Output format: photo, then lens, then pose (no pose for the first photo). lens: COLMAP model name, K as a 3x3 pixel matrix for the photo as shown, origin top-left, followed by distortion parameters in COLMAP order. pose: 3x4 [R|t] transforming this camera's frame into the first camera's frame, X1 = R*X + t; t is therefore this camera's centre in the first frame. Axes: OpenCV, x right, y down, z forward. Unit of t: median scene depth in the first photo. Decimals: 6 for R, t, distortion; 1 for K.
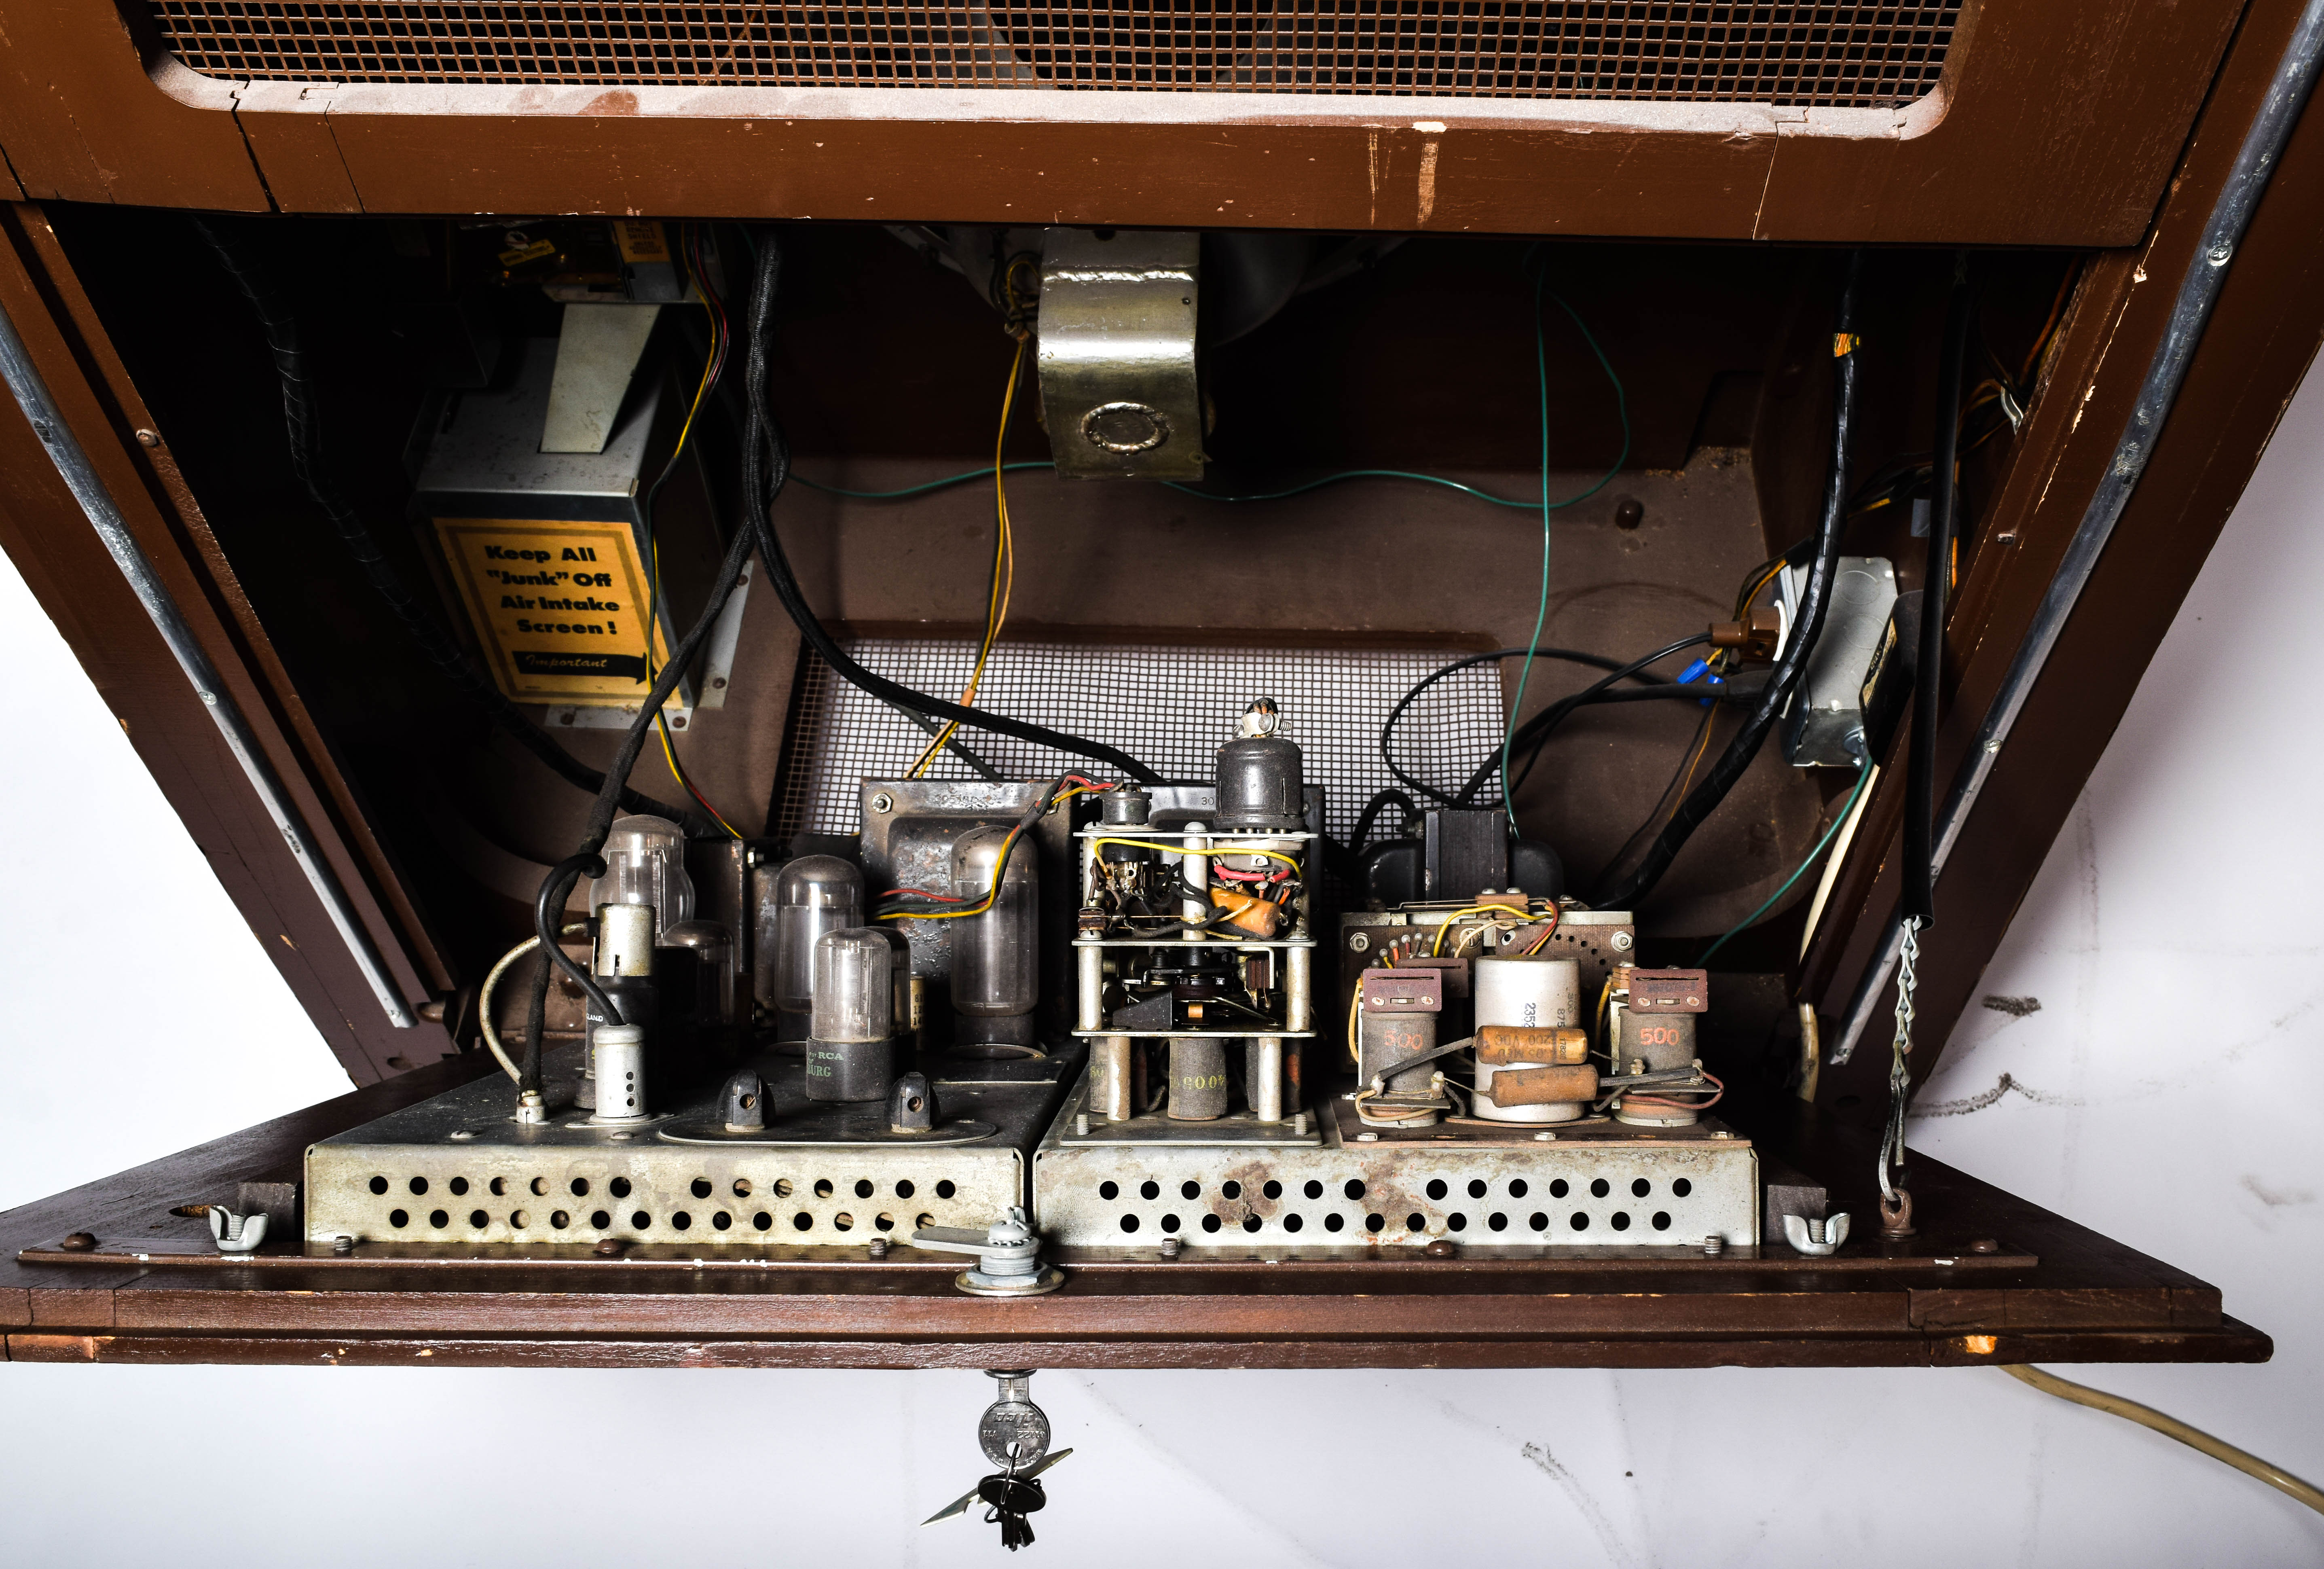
lens RADIAL K [[2130.8, 0, 1173.3], [0, 2130.8, 815.8], [0, 0, 1]] dist [-0.030827, 0.003839]
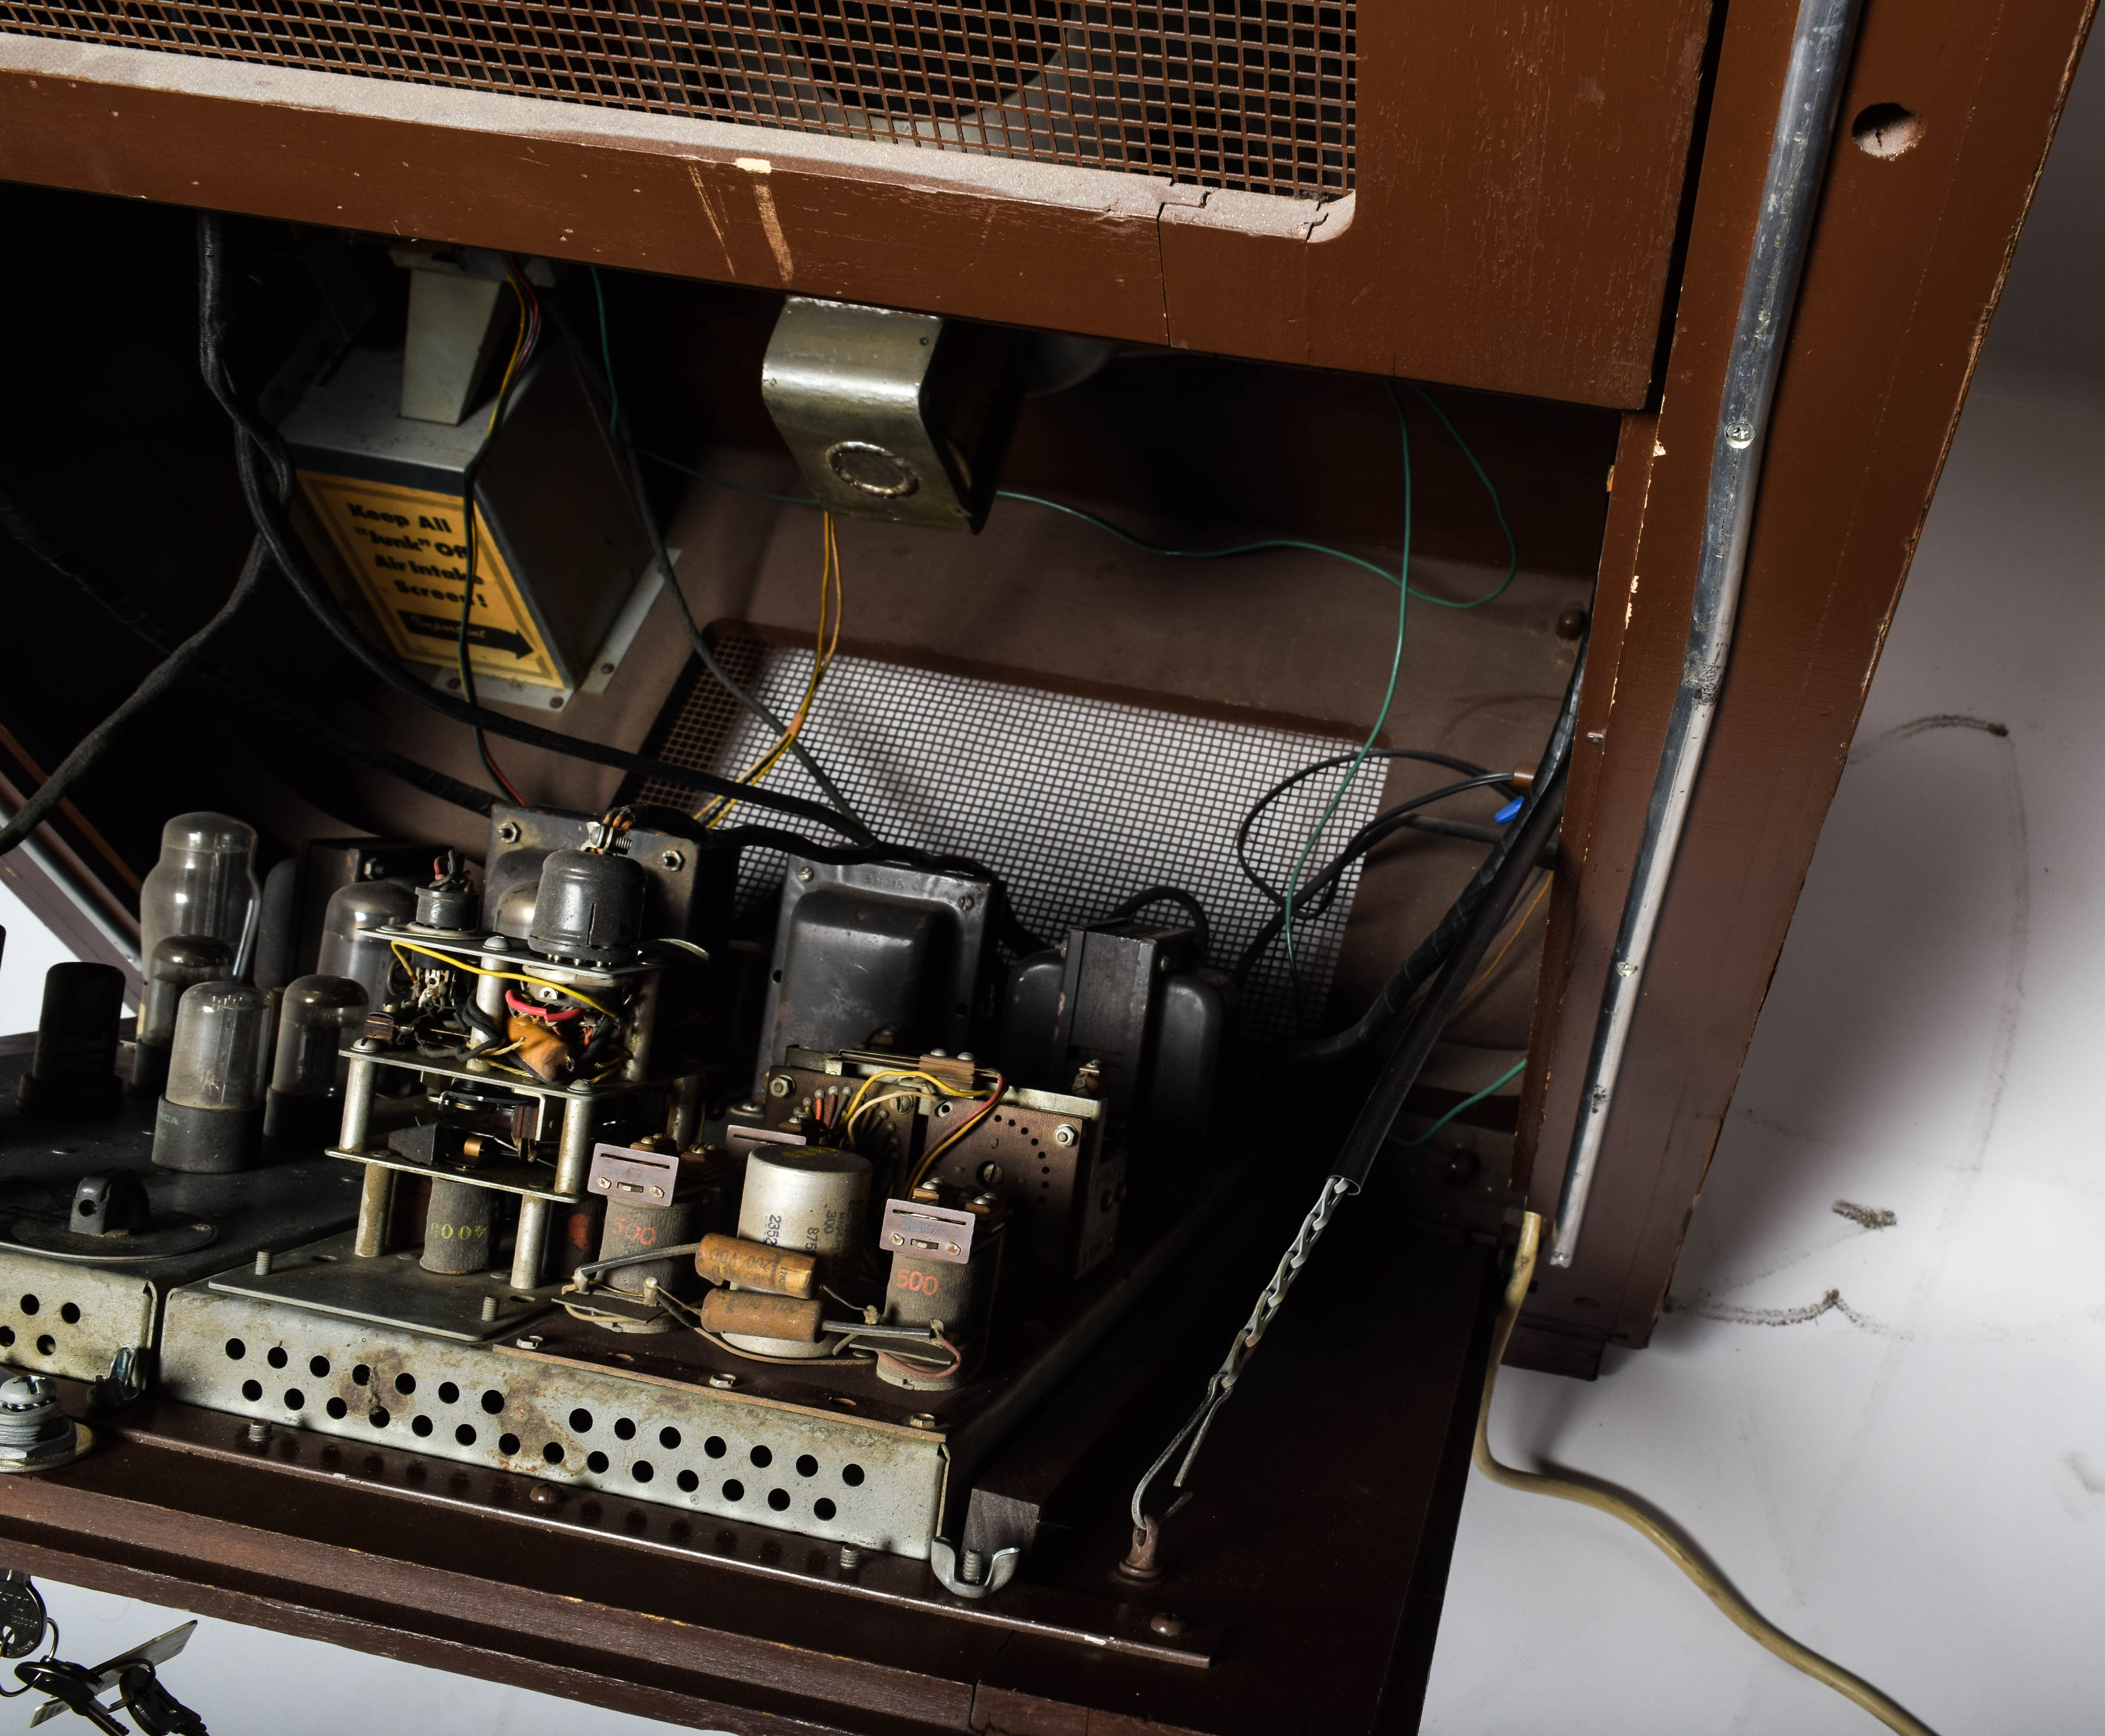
lens RADIAL K [[1986.5, 0, 1218.5], [0, 1986.5, 875.4], [0, 0, 1]] dist [-0.022745, 0.012081]
pose [[0.980501, 0.152673, -0.123732, 0.401753], [-0.148199, 0.987949, 0.044642, -0.103603], [0.129056, -0.025435, 0.991311, 0.232400]]
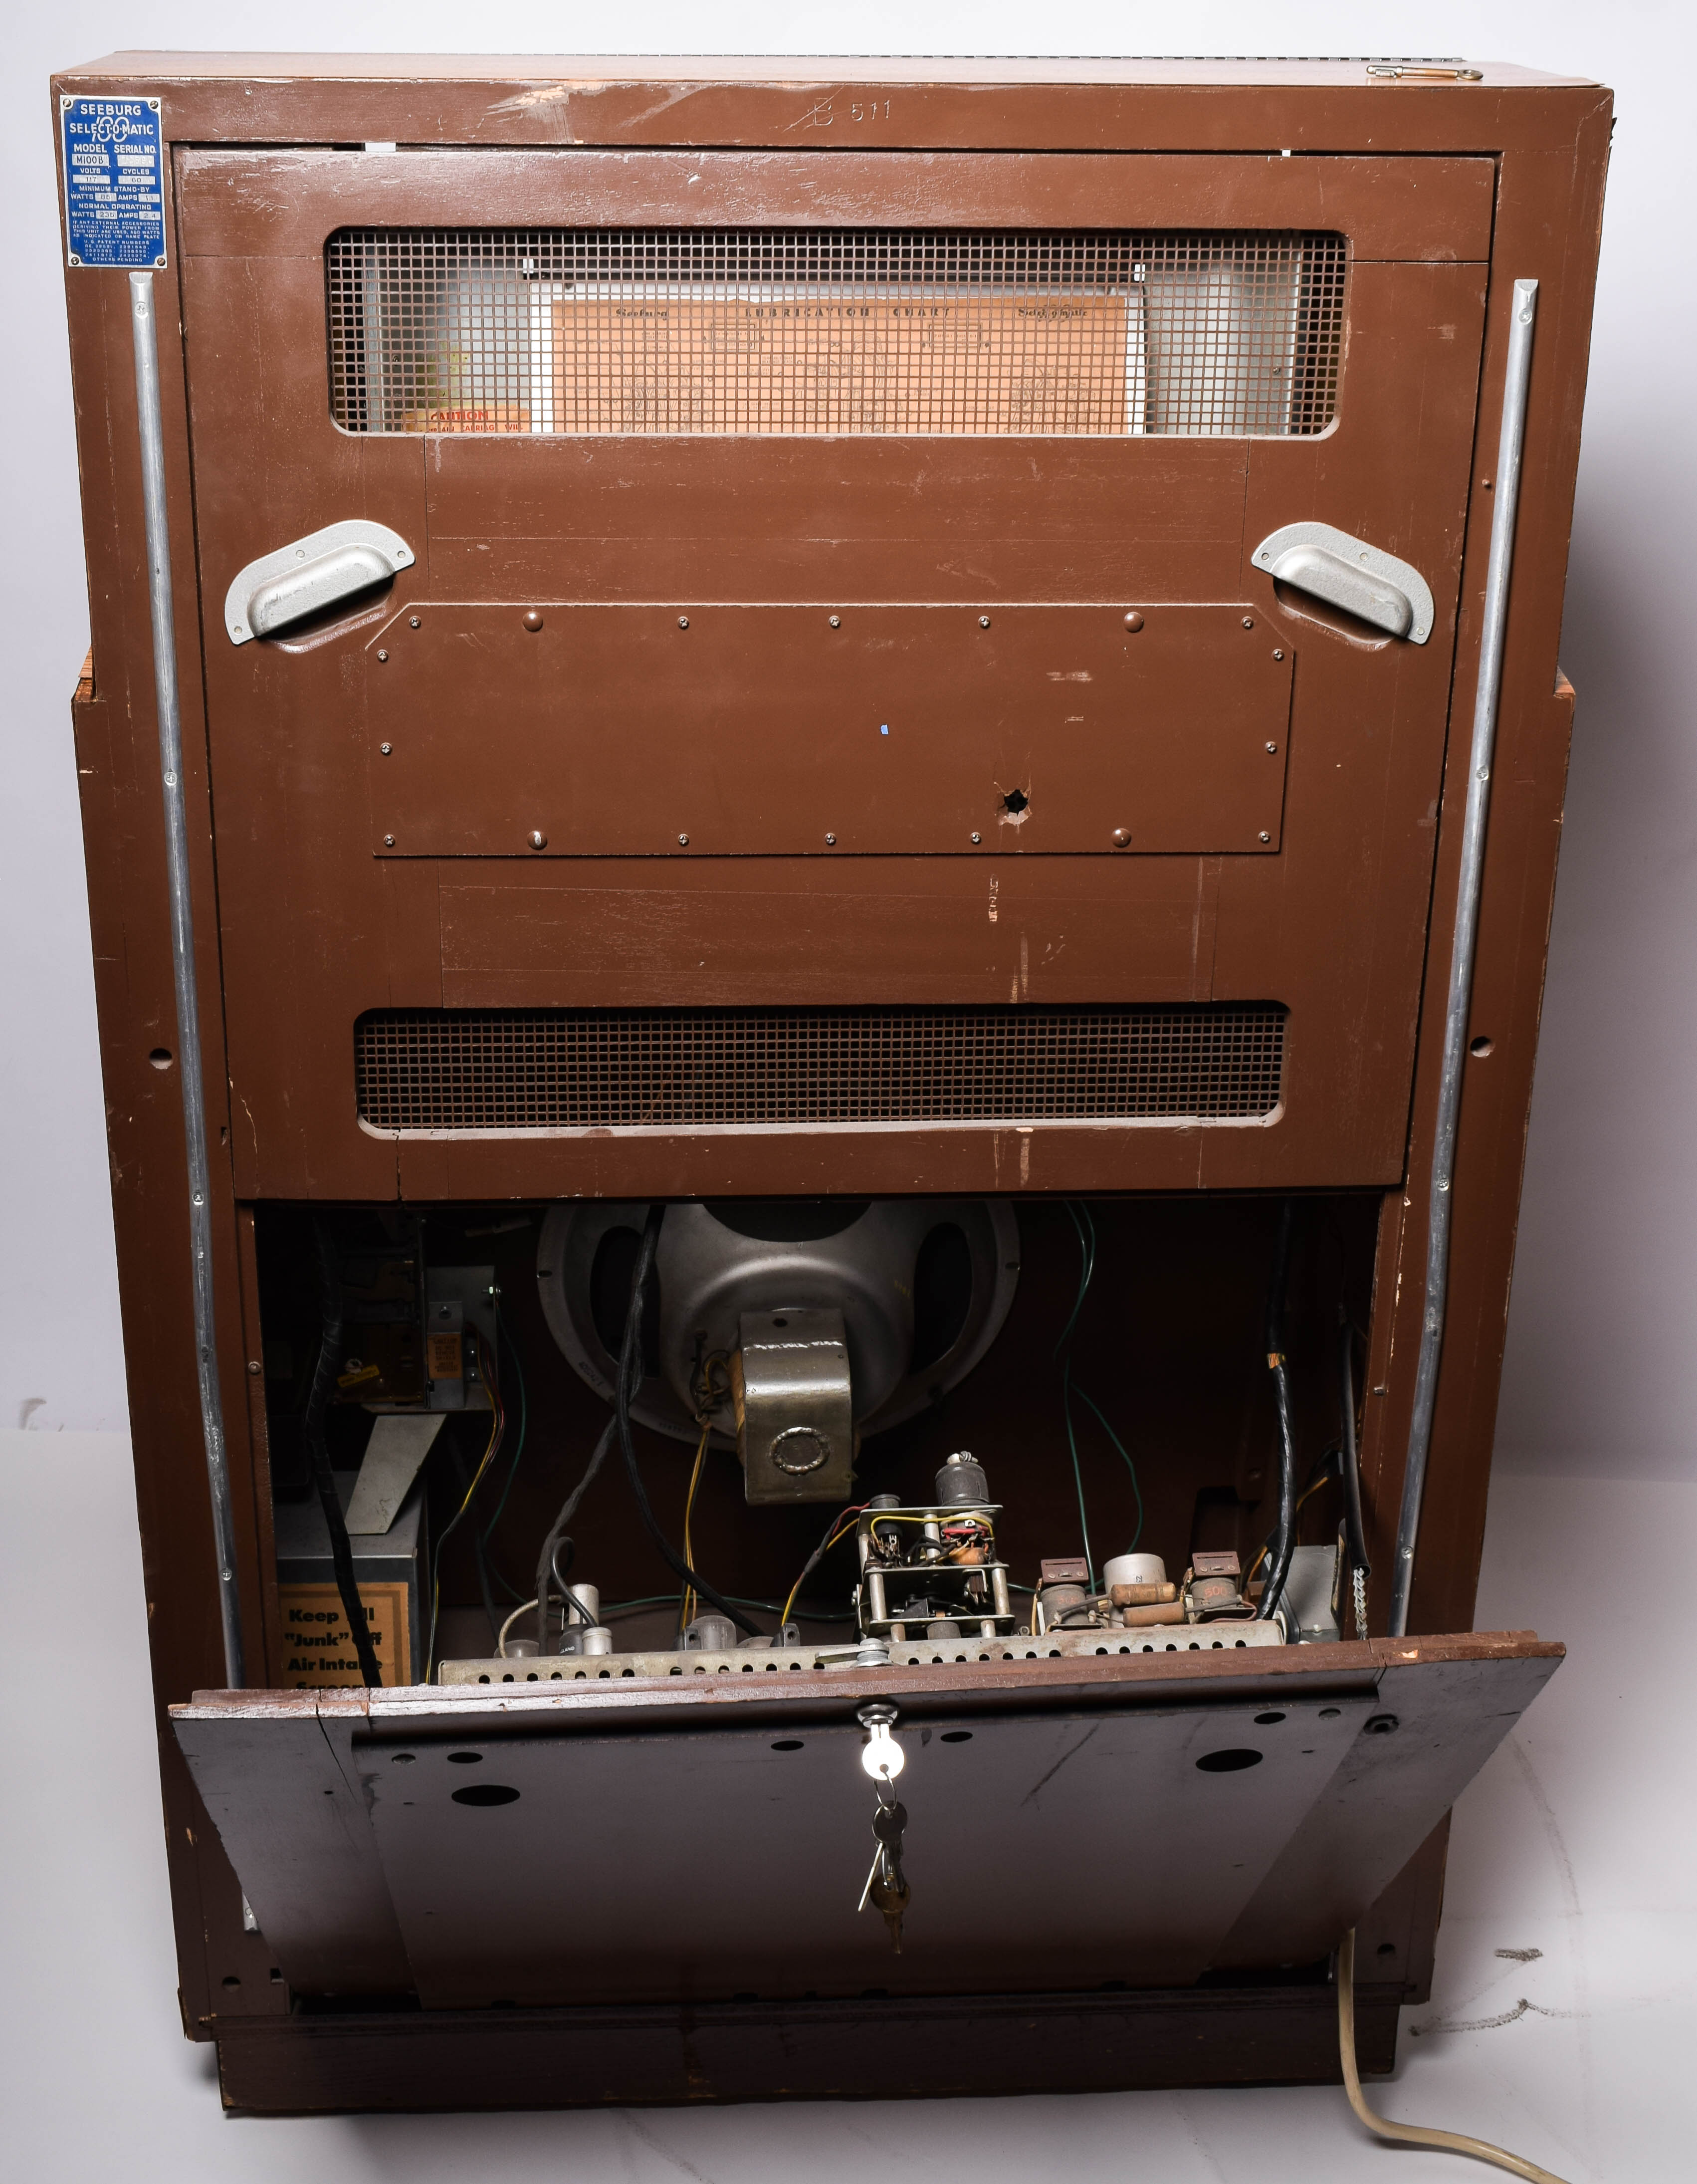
lens RADIAL K [[2487.0, 0, 661.5], [0, 2487.0, 1095.1], [0, 0, 1]] dist [-0.042100, -0.004621]
pose [[0.998682, -0.022630, 0.046071, -0.290854], [0.043513, 0.849341, -0.526048, 0.766133], [-0.027226, 0.527359, 0.849206, -0.866101]]
